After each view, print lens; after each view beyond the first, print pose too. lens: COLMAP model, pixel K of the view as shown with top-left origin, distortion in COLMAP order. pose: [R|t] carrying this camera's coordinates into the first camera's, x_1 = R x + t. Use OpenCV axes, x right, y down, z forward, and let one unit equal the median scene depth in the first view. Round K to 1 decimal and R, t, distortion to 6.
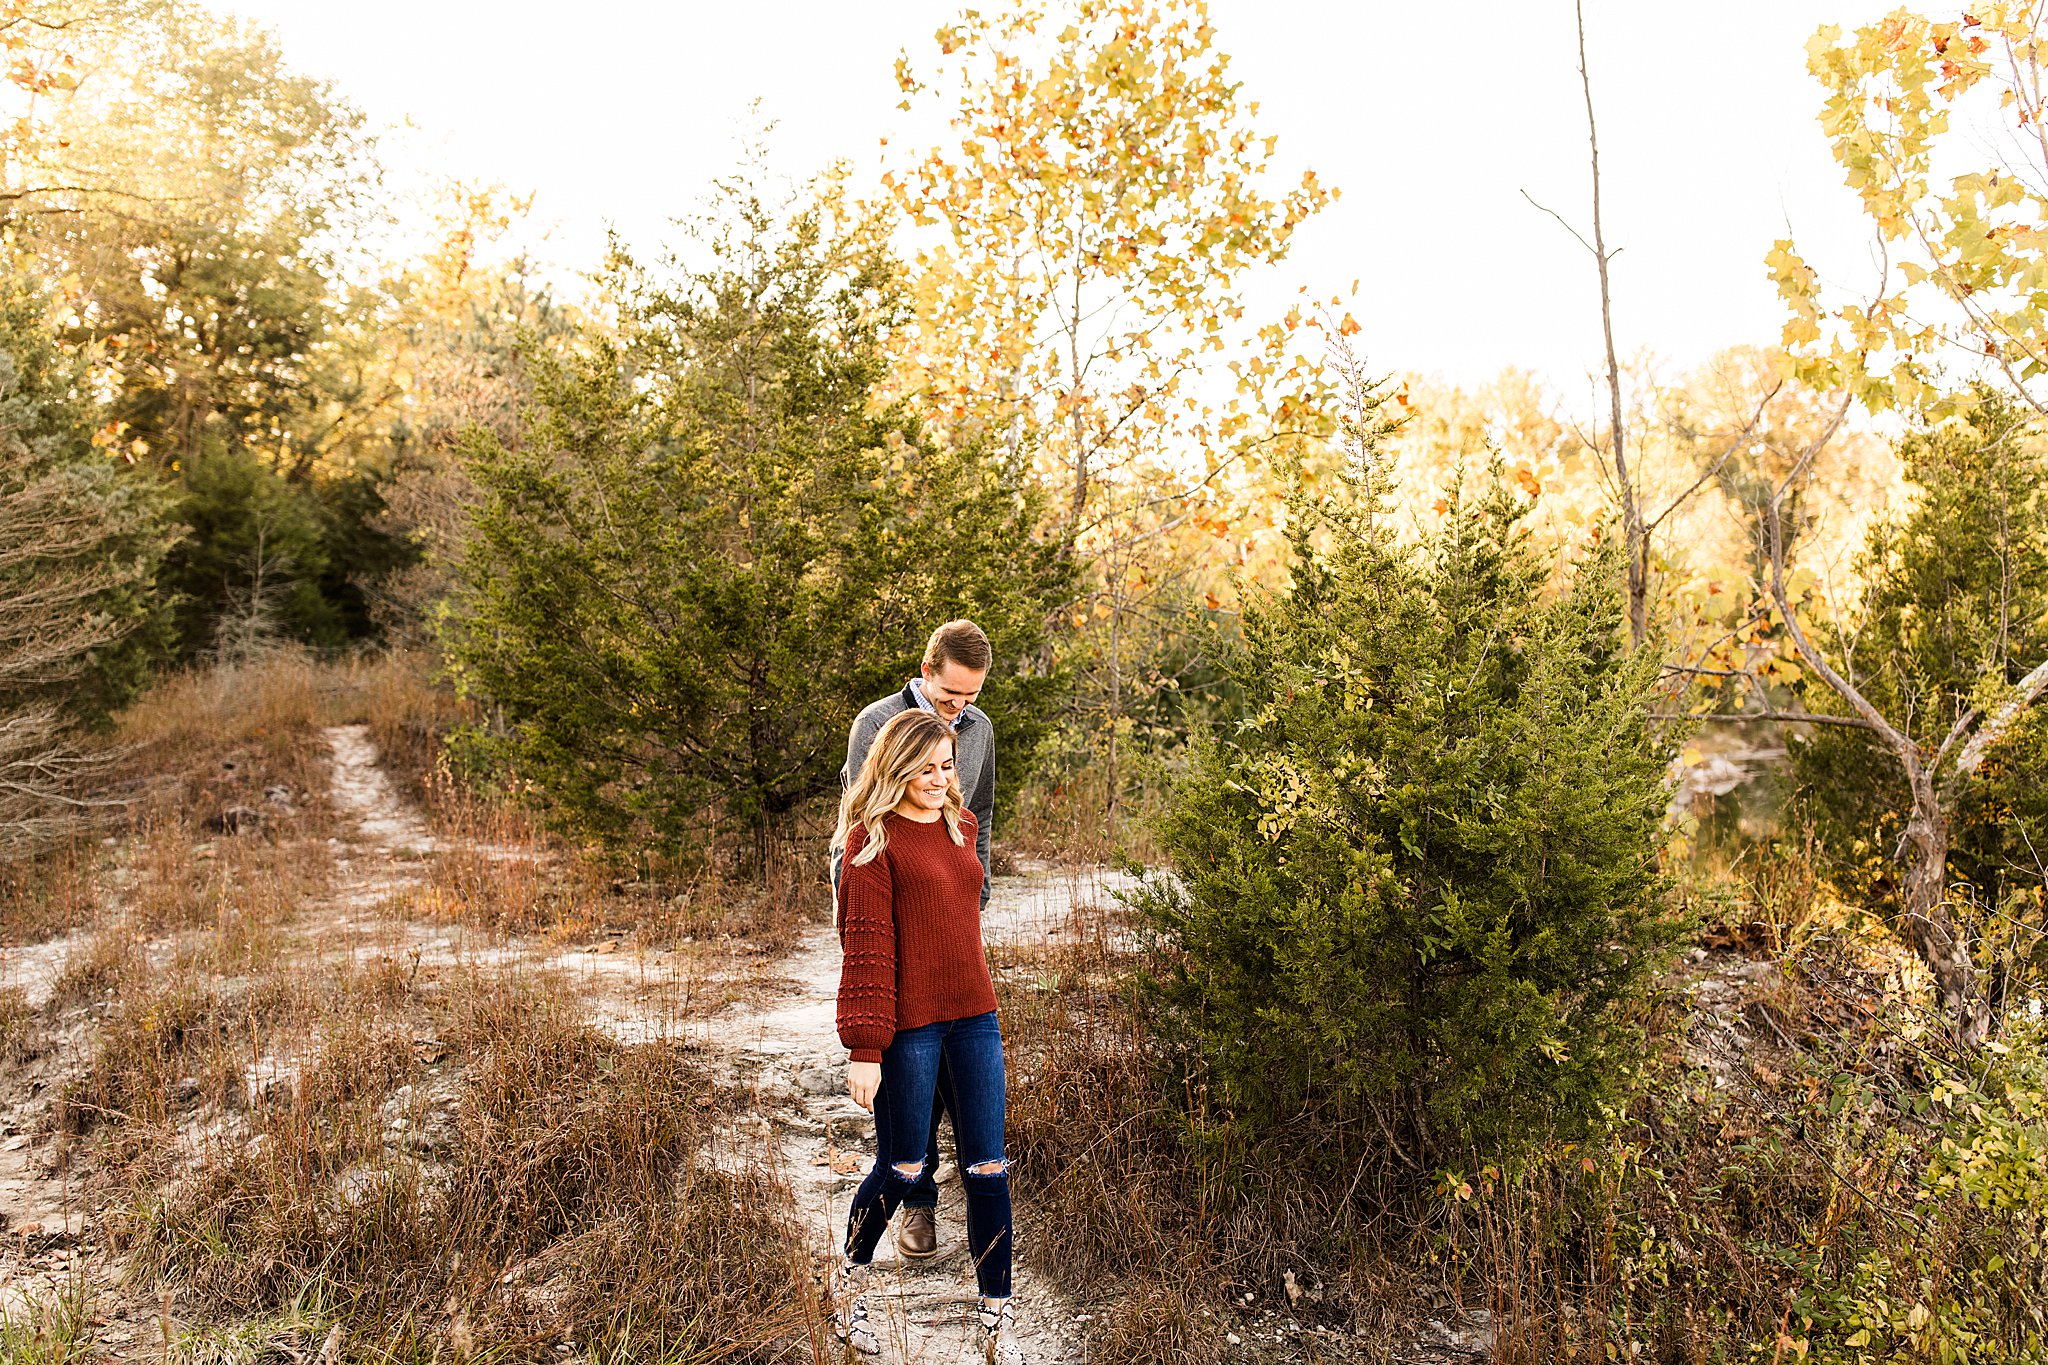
lens RADIAL K [[1913.6, 0, 1024.0], [0, 1913.6, 682.5], [0, 0, 1]] dist [0.009687, 0.001902]
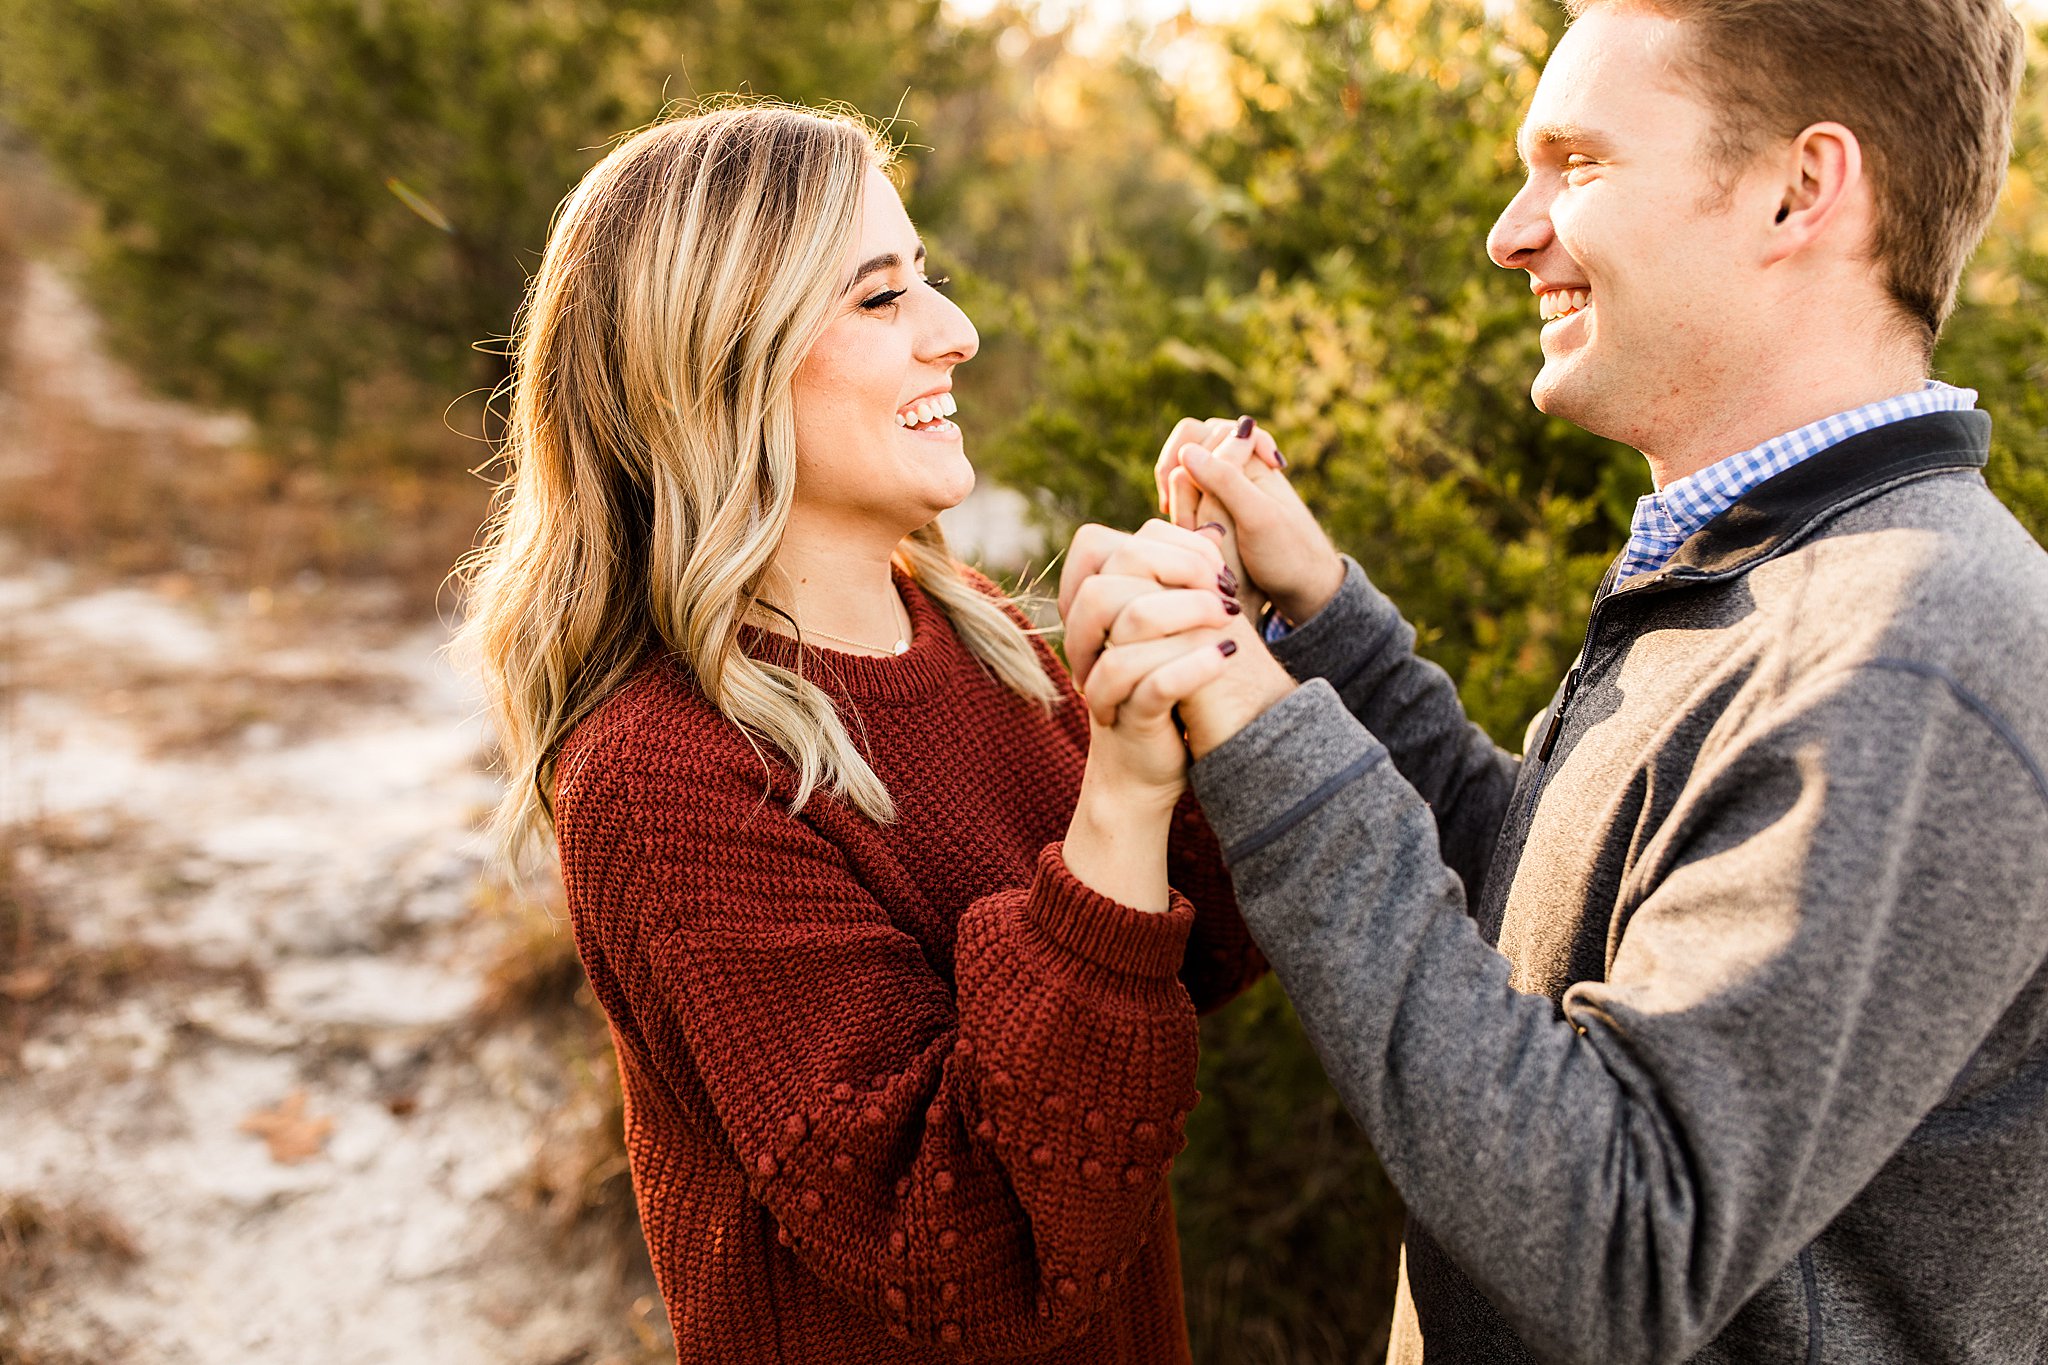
lens RADIAL K [[1913.6, 0, 1024.0], [0, 1913.6, 682.5], [0, 0, 1]] dist [0.009687, 0.001902]
pose [[0.998853, 0.036052, 0.031523, 0.043266], [-0.041901, 0.976650, 0.210712, 0.024611], [-0.023191, -0.211791, 0.977040, 0.382117]]
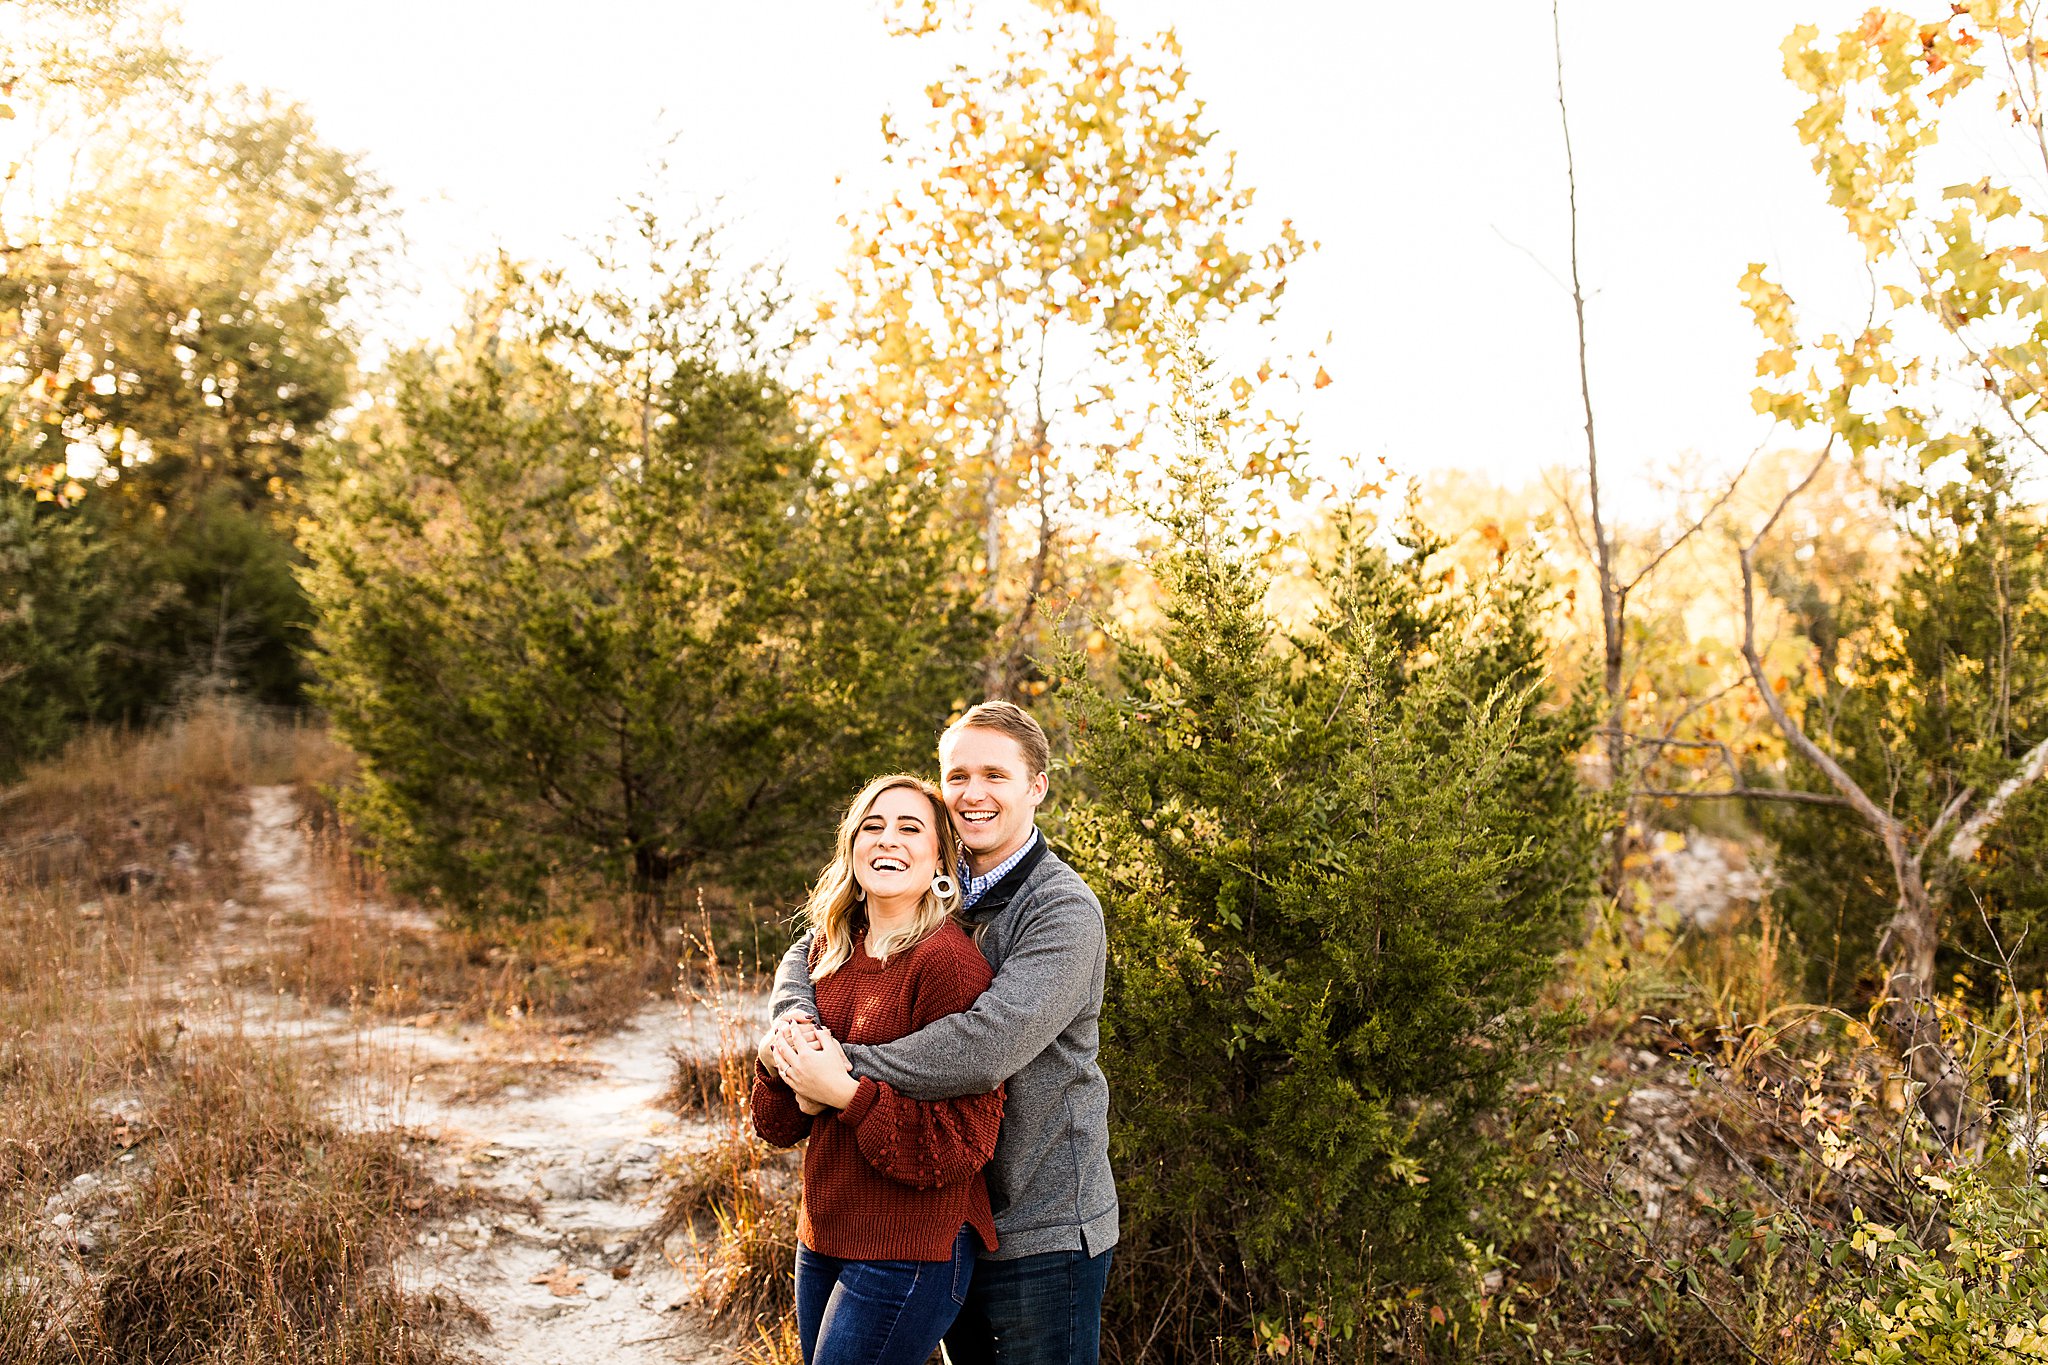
lens RADIAL K [[1913.6, 0, 1024.0], [0, 1913.6, 682.5], [0, 0, 1]] dist [0.009687, 0.001902]
pose [[0.999520, 0.020834, -0.022928, 0.080443], [-0.021895, 0.998653, -0.047047, 0.016789], [0.021917, 0.047526, 0.998630, 0.107746]]
